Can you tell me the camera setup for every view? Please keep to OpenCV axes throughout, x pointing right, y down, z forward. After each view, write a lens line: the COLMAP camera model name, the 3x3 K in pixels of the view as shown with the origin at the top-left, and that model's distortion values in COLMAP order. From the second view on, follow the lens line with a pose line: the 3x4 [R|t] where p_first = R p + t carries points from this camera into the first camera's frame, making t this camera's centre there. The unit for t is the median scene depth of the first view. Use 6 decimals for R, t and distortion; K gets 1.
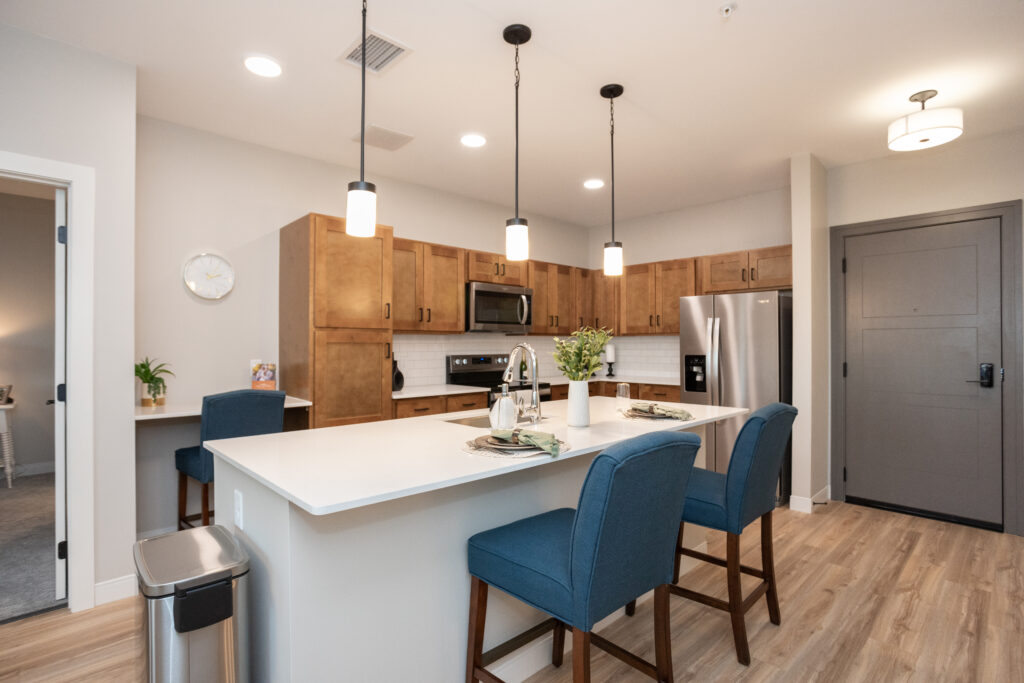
lens RADIAL K [[500.8, 0, 512.0], [0, 500.8, 341.5], [0, 0, 1]] dist [-0.039145, 0.018581]
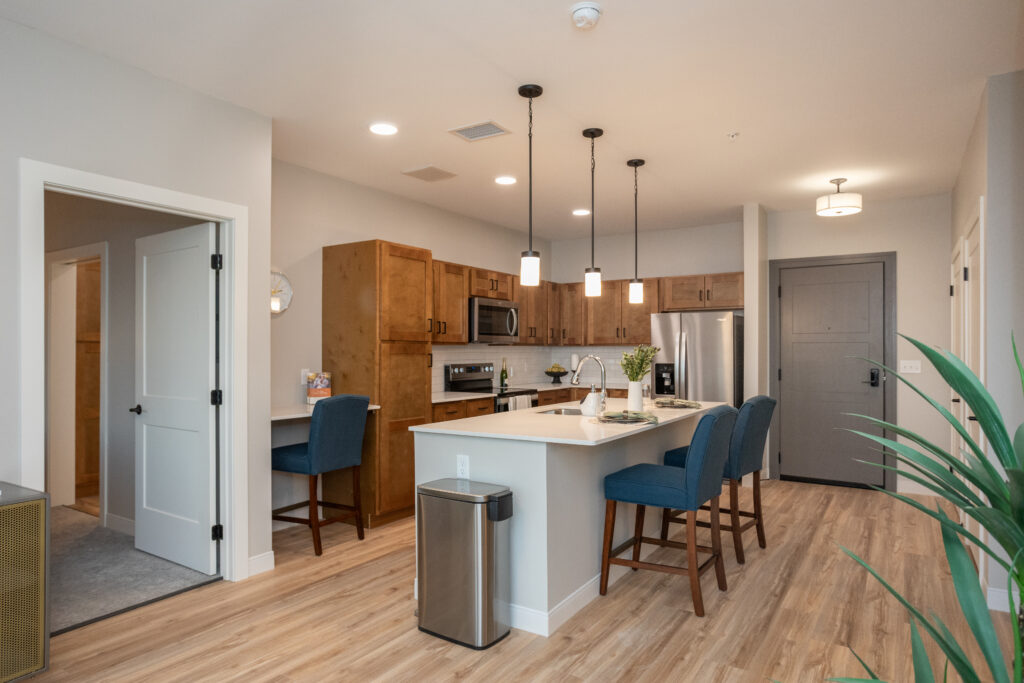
lens RADIAL K [[620.5, 0, 514.1], [0, 620.5, 349.6], [0, 0, 1]] dist [-0.005377, -0.001366]
pose [[0.970985, 0.001378, 0.239138, -0.372732], [-0.002264, 0.999992, 0.003430, -0.010643], [-0.239131, -0.003872, 0.970980, -0.385008]]
